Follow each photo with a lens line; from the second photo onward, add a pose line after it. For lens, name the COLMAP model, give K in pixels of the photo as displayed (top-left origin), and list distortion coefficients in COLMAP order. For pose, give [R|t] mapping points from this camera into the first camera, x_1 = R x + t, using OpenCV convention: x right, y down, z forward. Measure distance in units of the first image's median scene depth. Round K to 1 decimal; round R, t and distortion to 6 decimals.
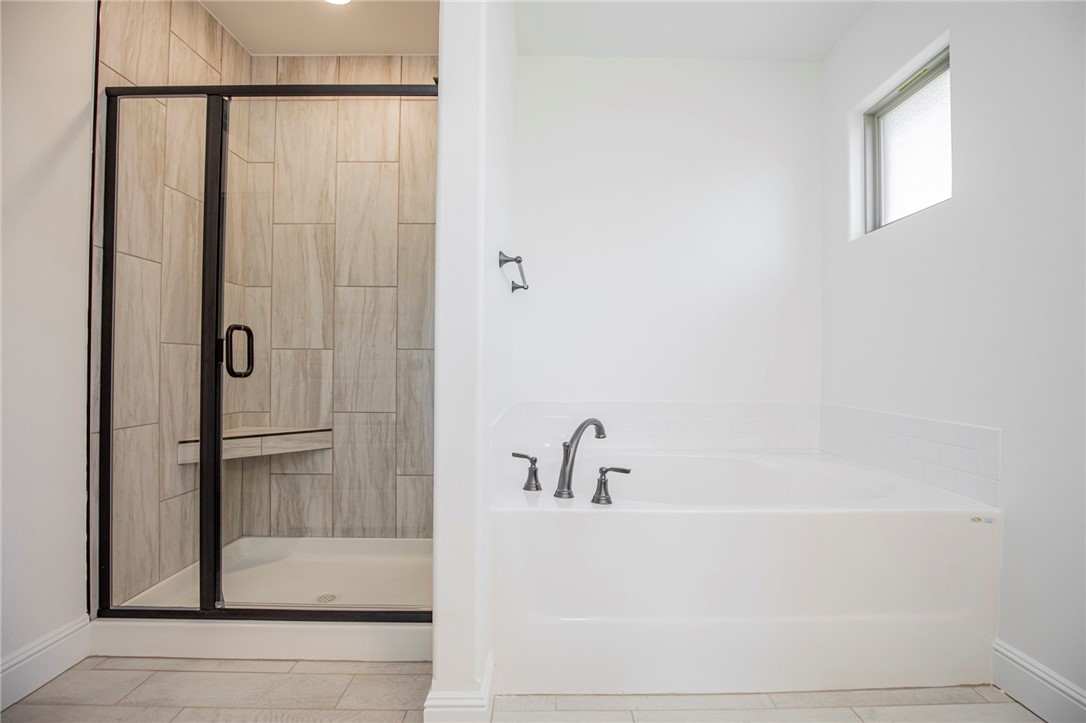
lens RADIAL K [[495.0, 0, 555.1], [0, 495.0, 361.6], [0, 0, 1]] dist [-0.025502, 0.000254]
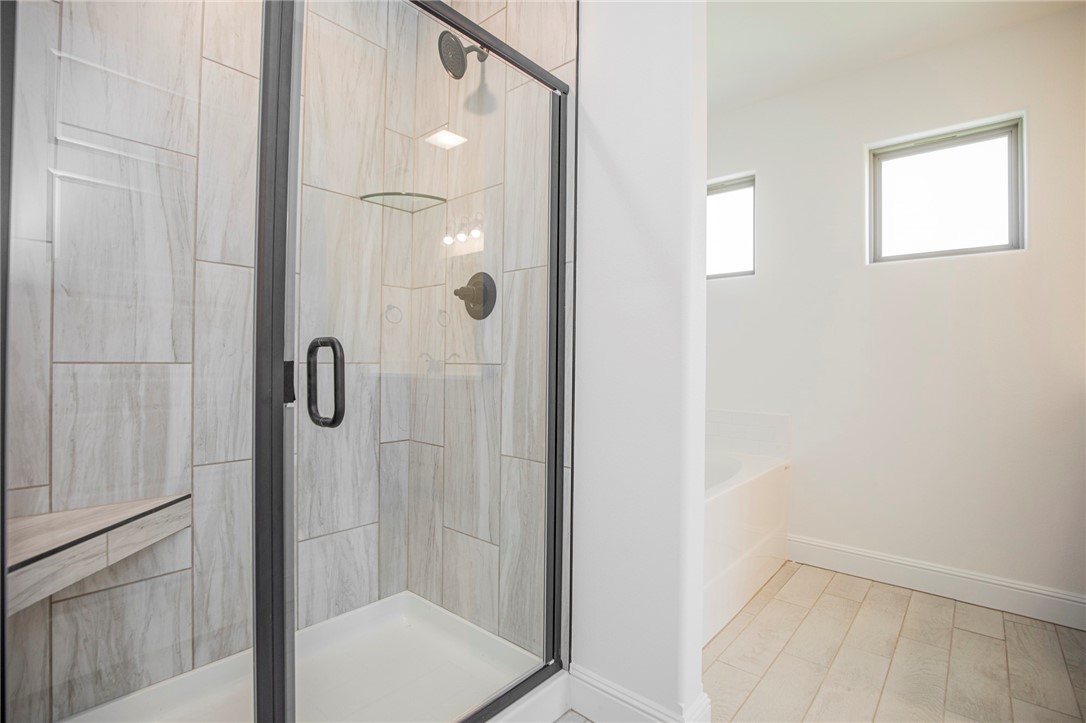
lens RADIAL K [[506.8, 0, 551.0], [0, 506.8, 359.4], [0, 0, 1]] dist [-0.027023, 0.004132]
pose [[0.654281, 0.006866, 0.756220, -0.630159], [-0.017217, 0.999835, 0.005818, -0.041201], [-0.756055, -0.016826, 0.654292, 0.261995]]
